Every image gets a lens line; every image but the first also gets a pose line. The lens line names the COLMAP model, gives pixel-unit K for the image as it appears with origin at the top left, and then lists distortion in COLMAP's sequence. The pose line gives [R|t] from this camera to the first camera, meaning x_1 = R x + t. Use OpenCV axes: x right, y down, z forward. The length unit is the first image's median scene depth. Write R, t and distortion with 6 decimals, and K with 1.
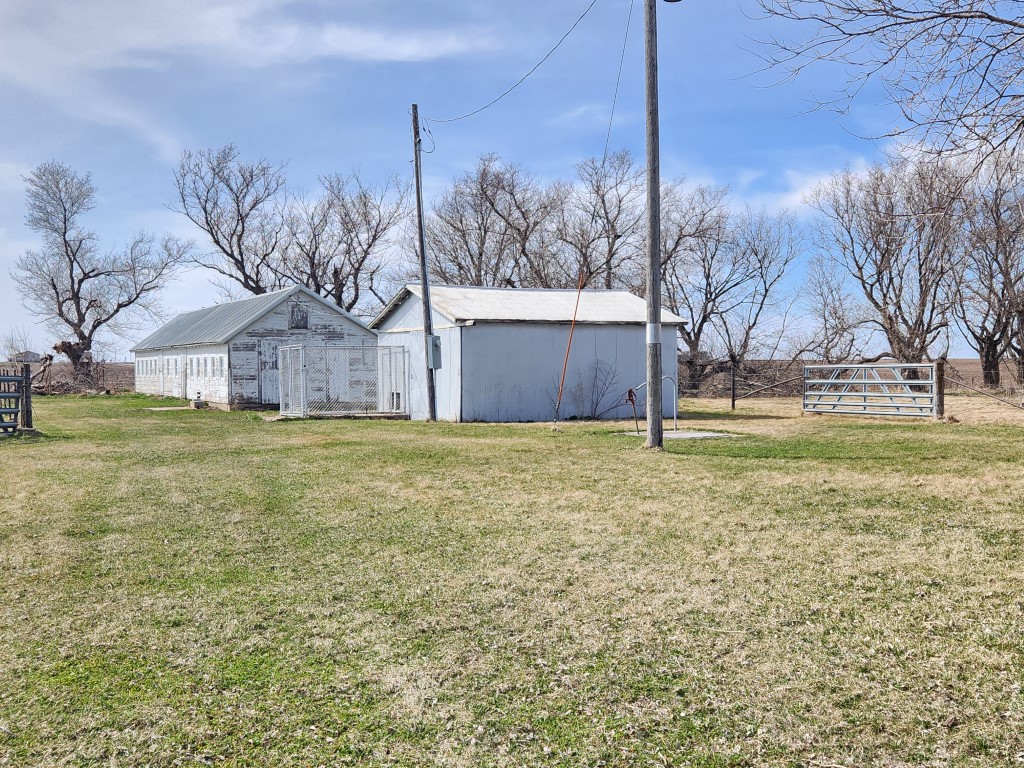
lens RADIAL K [[1115.9, 0, 512.0], [0, 1115.9, 384.0], [0, 0, 1]] dist [0.065494, 0.013779]
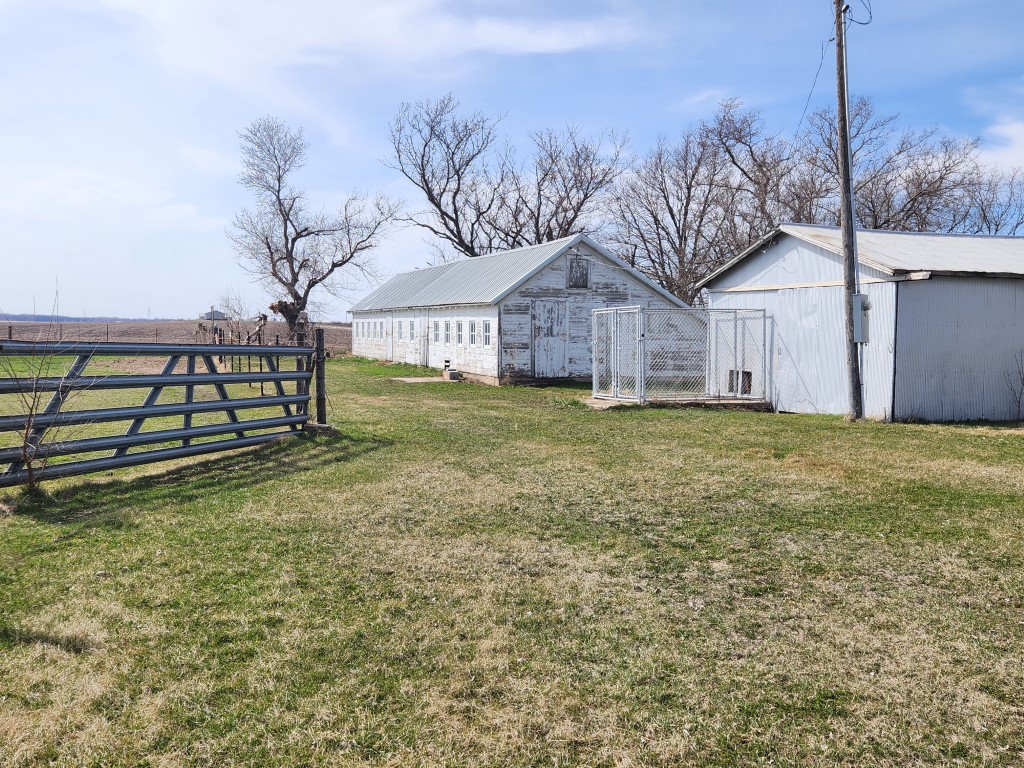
lens RADIAL K [[1087.9, 0, 551.5], [0, 1087.9, 383.9], [0, 0, 1]] dist [0.118735, 0.010722]
pose [[0.992612, 0.021858, -0.119344, -0.057948], [-0.017989, 0.999280, 0.033399, -0.002492], [0.119989, -0.031005, 0.992291, 0.099593]]
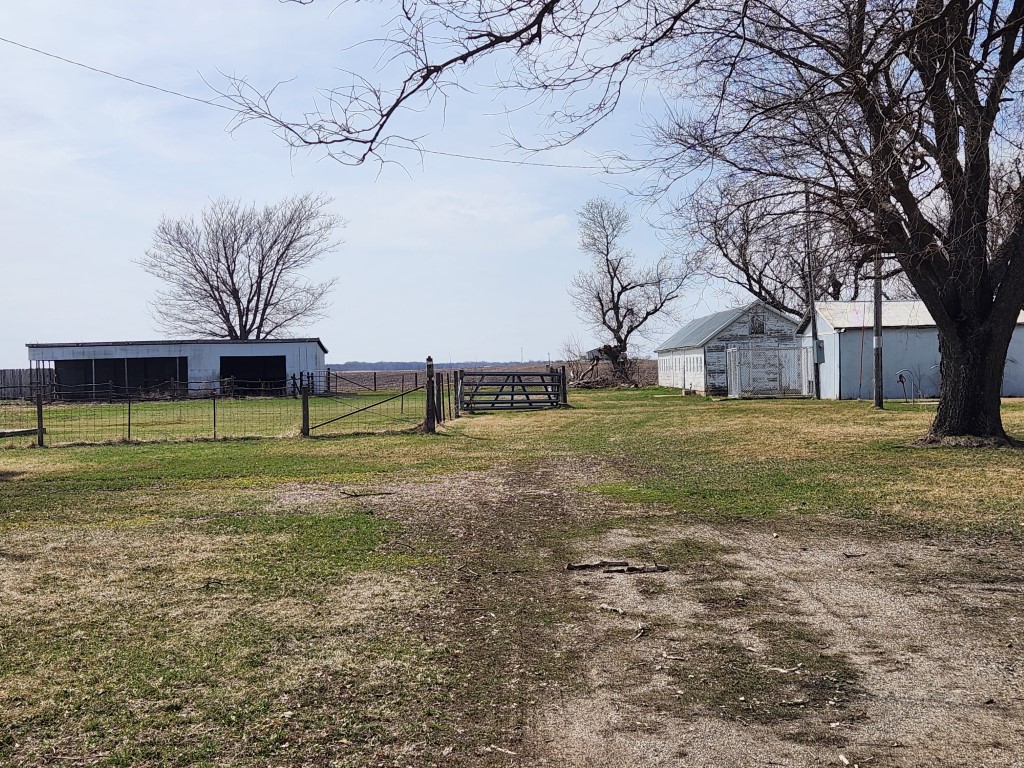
lens RADIAL K [[1115.9, 0, 512.0], [0, 1115.9, 384.0], [0, 0, 1]] dist [0.065494, 0.013779]
pose [[0.890224, -0.012538, -0.455349, 0.077537], [0.014811, 0.999889, 0.001424, 0.001807], [0.455281, -0.008011, 0.890312, -0.154398]]
